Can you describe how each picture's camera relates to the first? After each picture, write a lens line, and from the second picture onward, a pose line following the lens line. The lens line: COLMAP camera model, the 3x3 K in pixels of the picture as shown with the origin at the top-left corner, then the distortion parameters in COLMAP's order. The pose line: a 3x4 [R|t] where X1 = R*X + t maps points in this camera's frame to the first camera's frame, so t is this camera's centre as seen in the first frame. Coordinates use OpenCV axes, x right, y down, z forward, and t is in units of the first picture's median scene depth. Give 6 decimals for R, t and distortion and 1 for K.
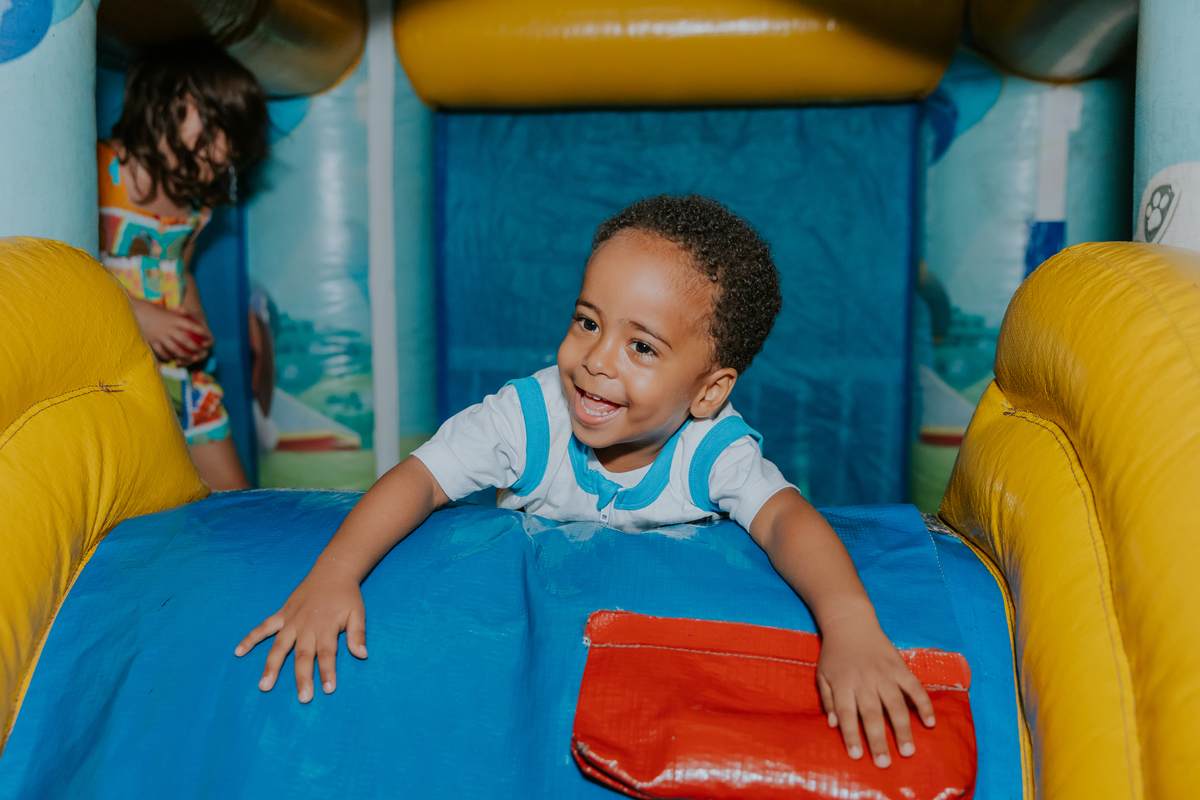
lens RADIAL K [[1192.9, 0, 614.2], [0, 1192.9, 401.7], [0, 0, 1]] dist [-0.001775, 0.000000]
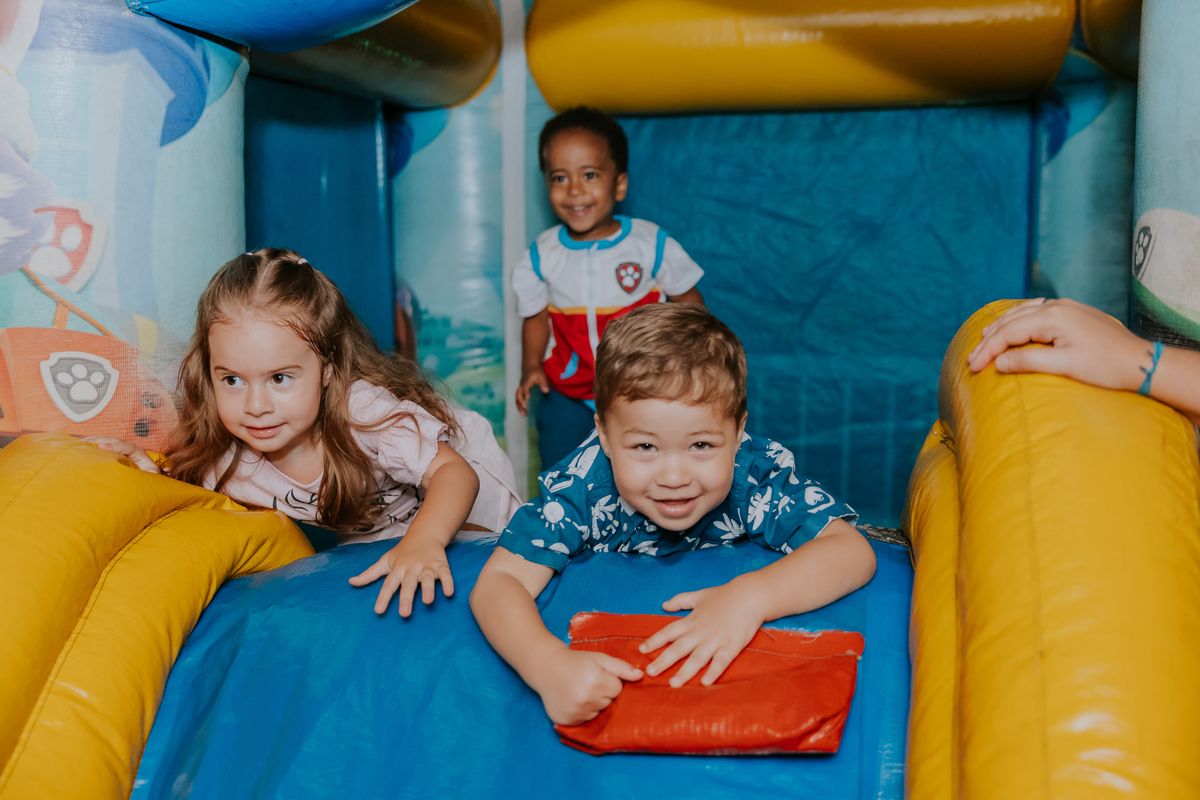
lens RADIAL K [[1251.9, 0, 615.6], [0, 1251.9, 378.8], [0, 0, 1]] dist [-0.005386, 0.000000]
pose [[0.989170, 0.012181, -0.146271, 0.062253], [-0.011985, 0.999926, 0.002216, -0.015571], [0.146287, -0.000439, 0.989242, -0.099126]]
